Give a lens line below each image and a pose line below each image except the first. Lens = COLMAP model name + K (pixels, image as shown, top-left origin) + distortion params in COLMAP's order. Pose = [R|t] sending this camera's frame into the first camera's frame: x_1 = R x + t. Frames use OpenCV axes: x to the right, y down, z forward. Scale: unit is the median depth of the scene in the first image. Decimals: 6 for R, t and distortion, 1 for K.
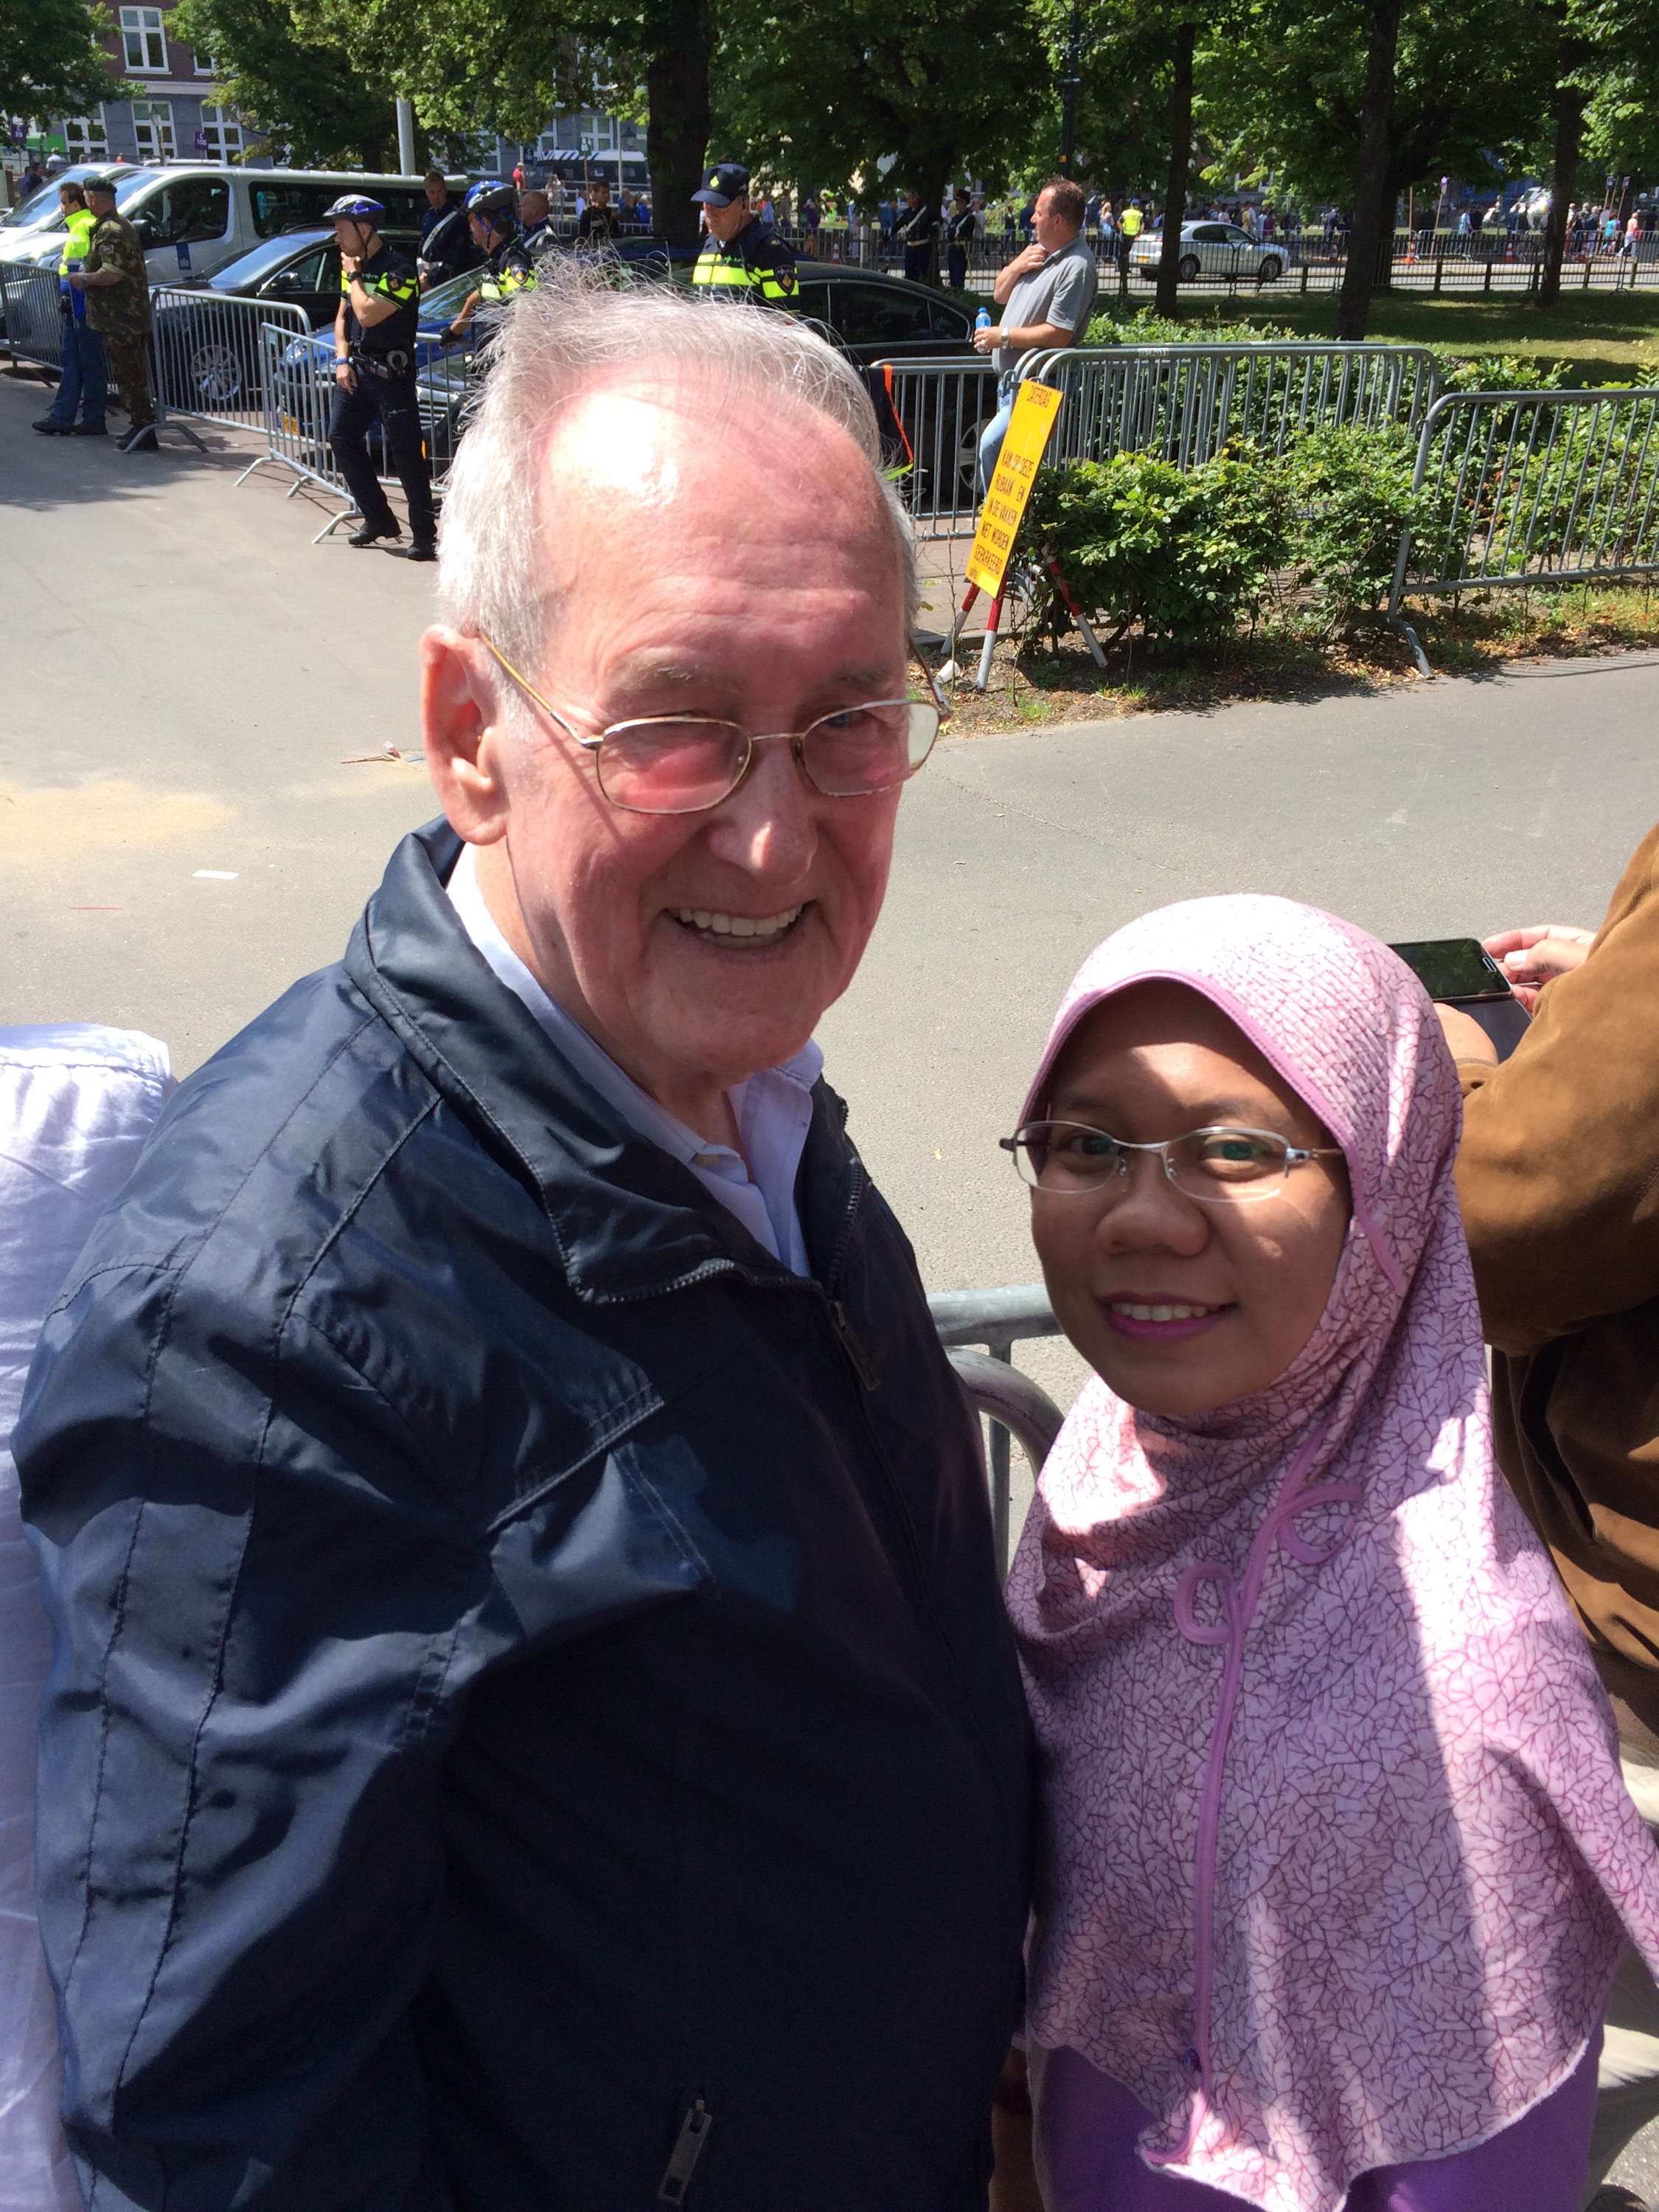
lens RADIAL K [[1889.3, 0, 842.8], [0, 1889.3, 1120.9], [0, 0, 1]] dist [0.078460, -0.107371]
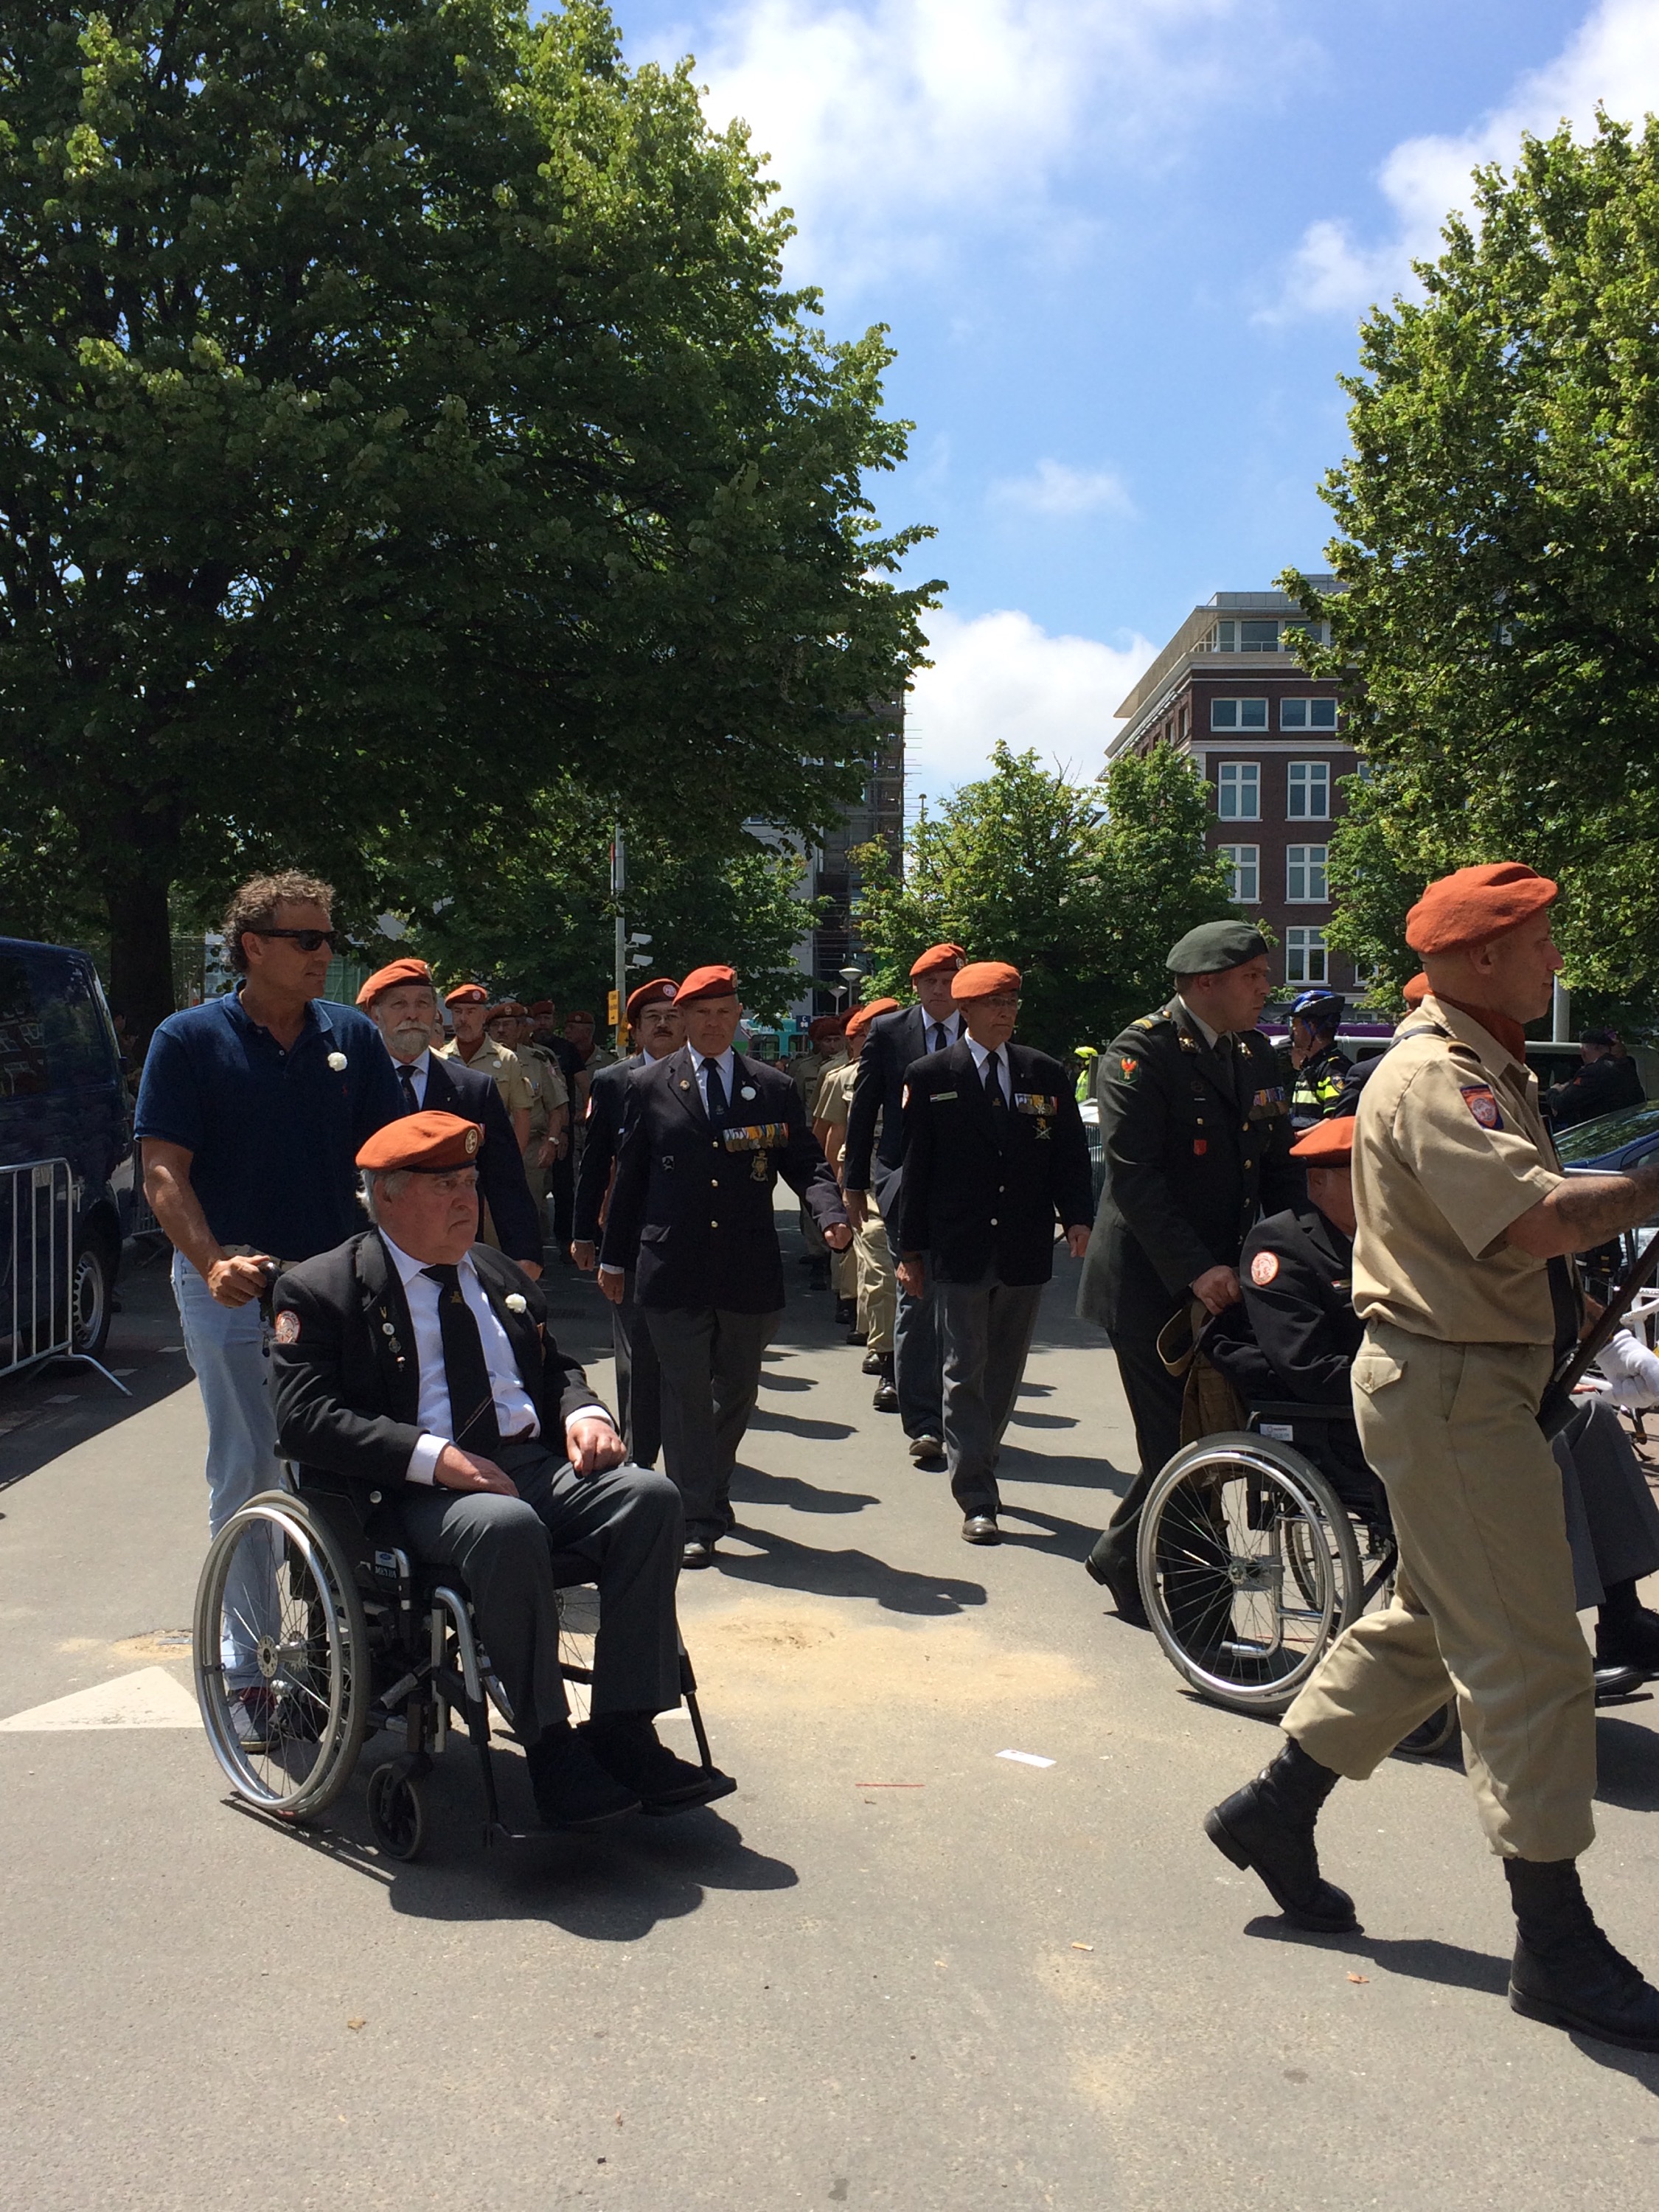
lens RADIAL K [[2254.6, 0, 829.5], [0, 2254.6, 1106.0], [0, 0, 1]] dist [0.065242, -0.077339]
pose [[0.866672, -0.010390, -0.498770, 0.011449], [-0.207925, 0.901284, -0.380071, -0.004092], [0.453482, 0.433104, 0.778958, 0.075490]]
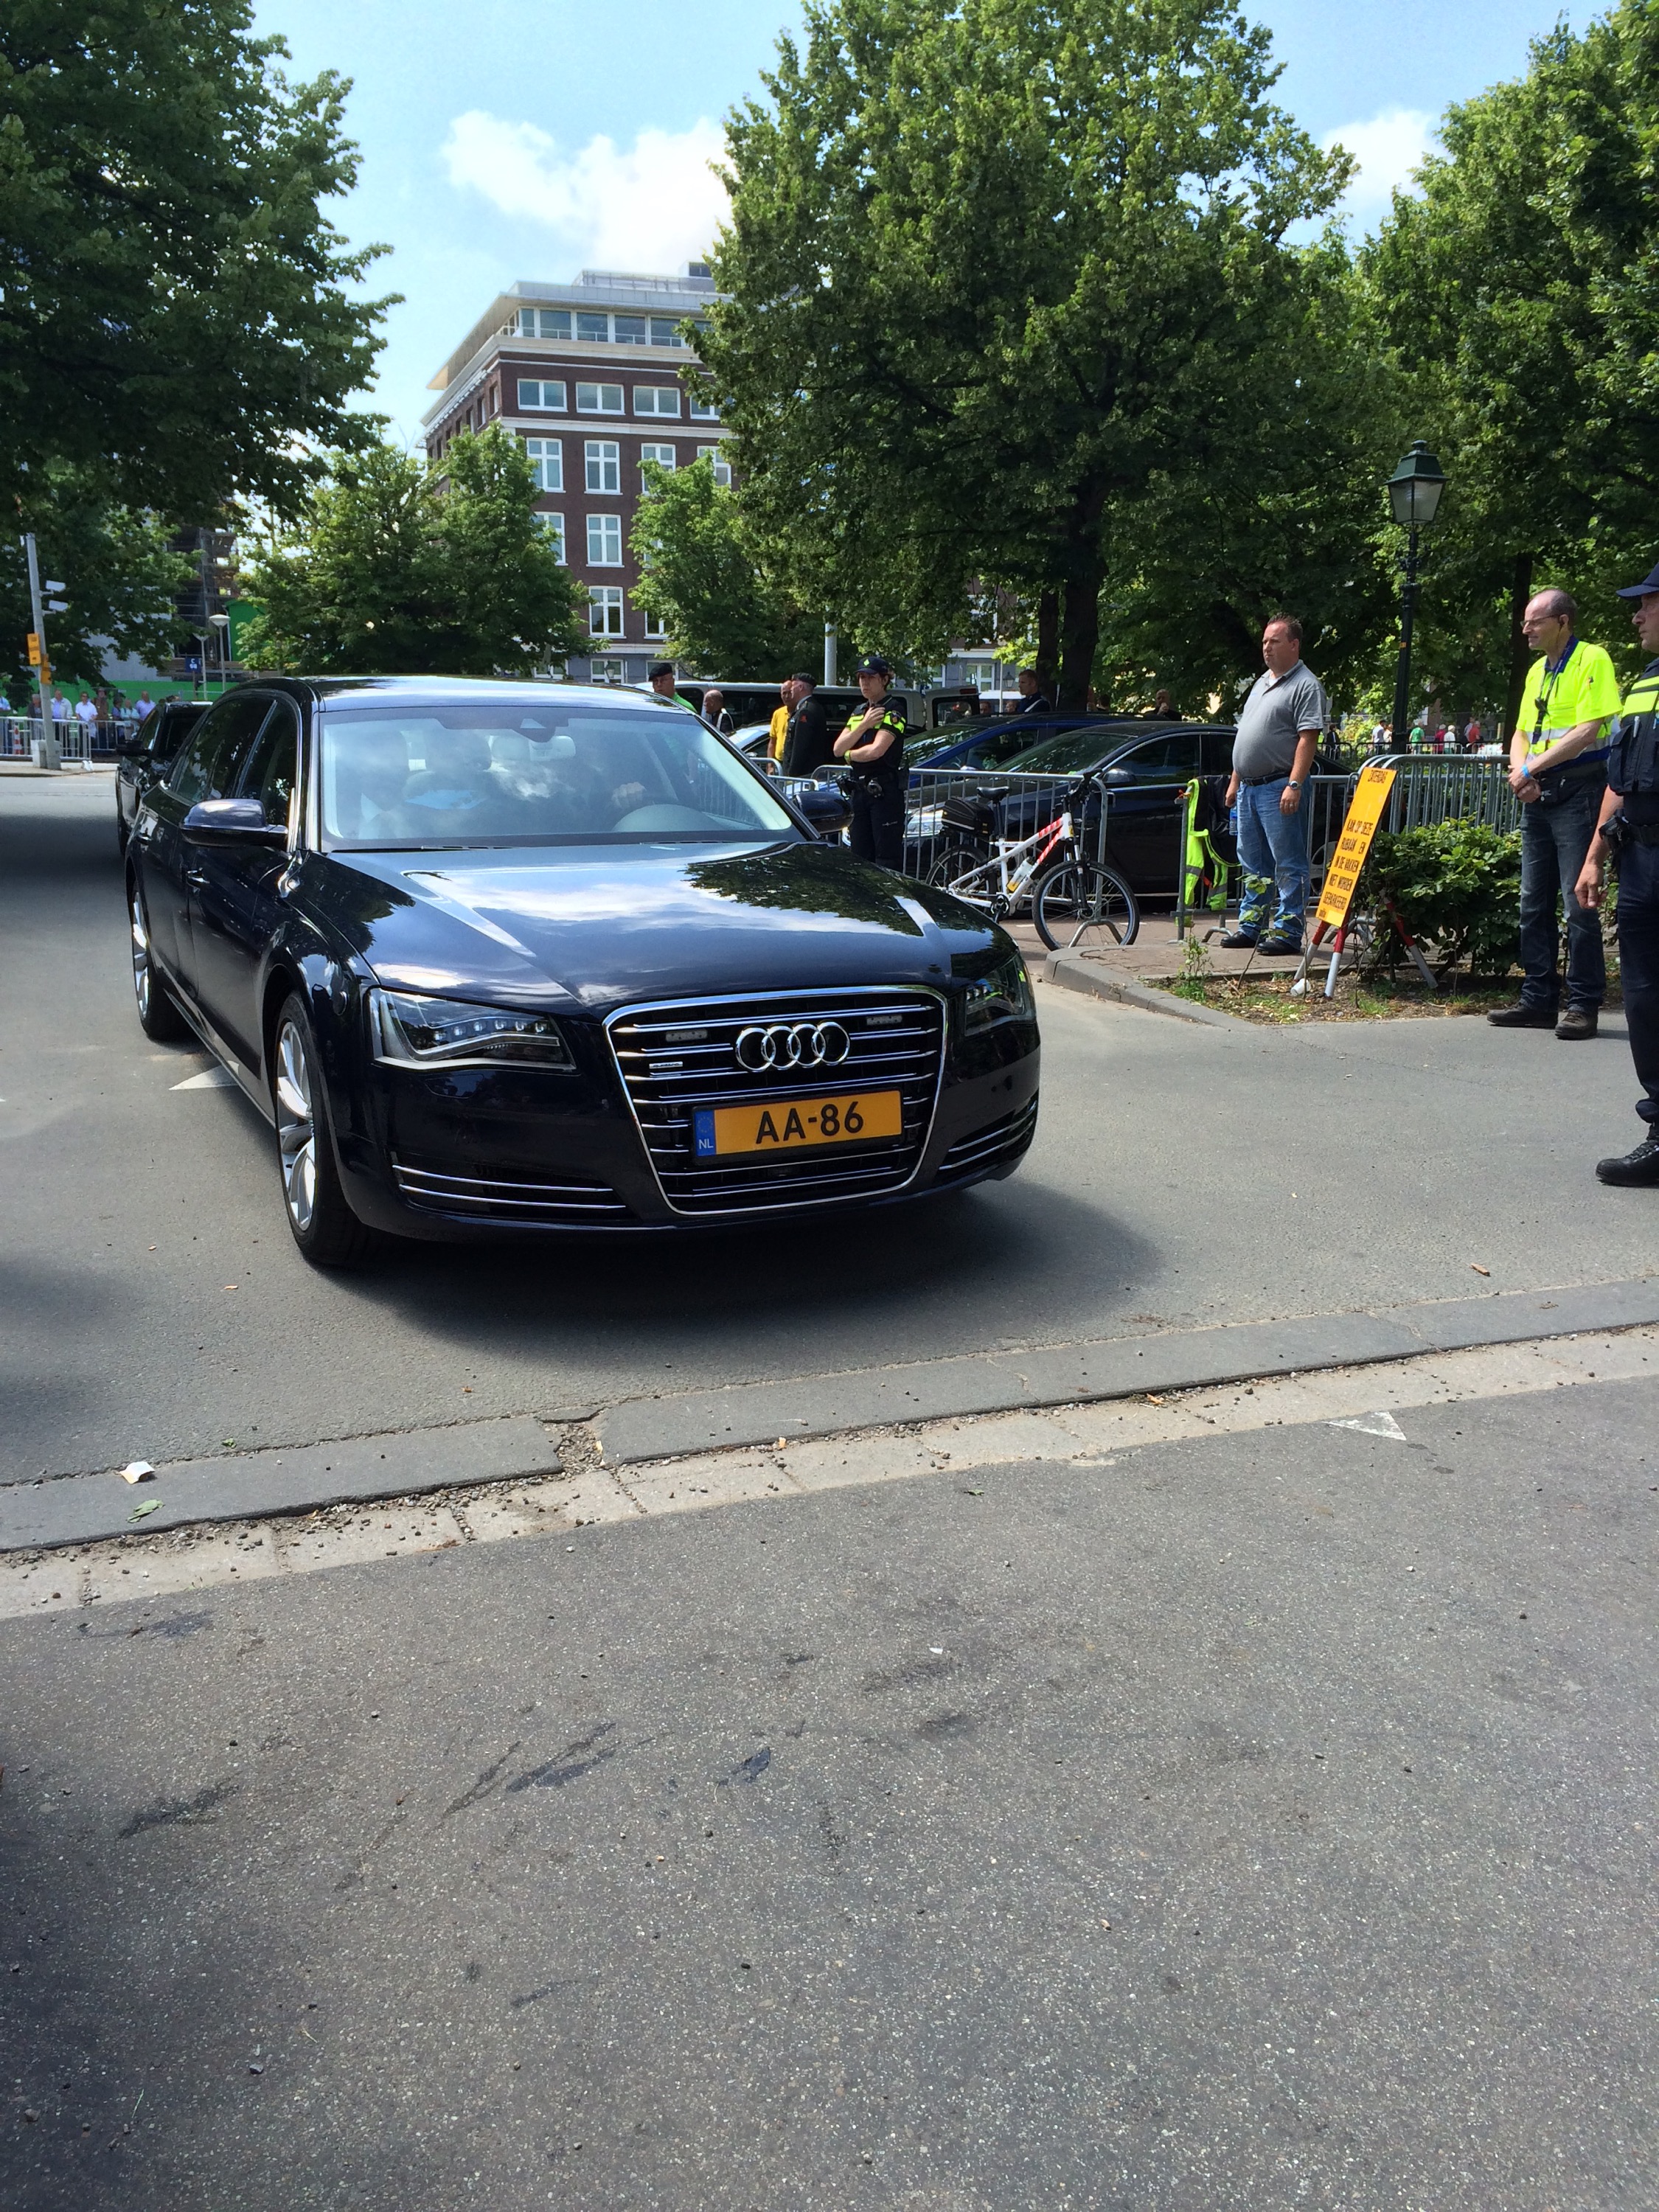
lens RADIAL K [[1889.3, 0, 842.8], [0, 1889.3, 1120.9], [0, 0, 1]] dist [0.078460, -0.107371]
pose [[0.983385, 0.018636, -0.180575, -0.007130], [-0.062756, 0.968288, -0.241828, 0.092778], [0.170342, 0.249142, 0.953369, -0.112516]]
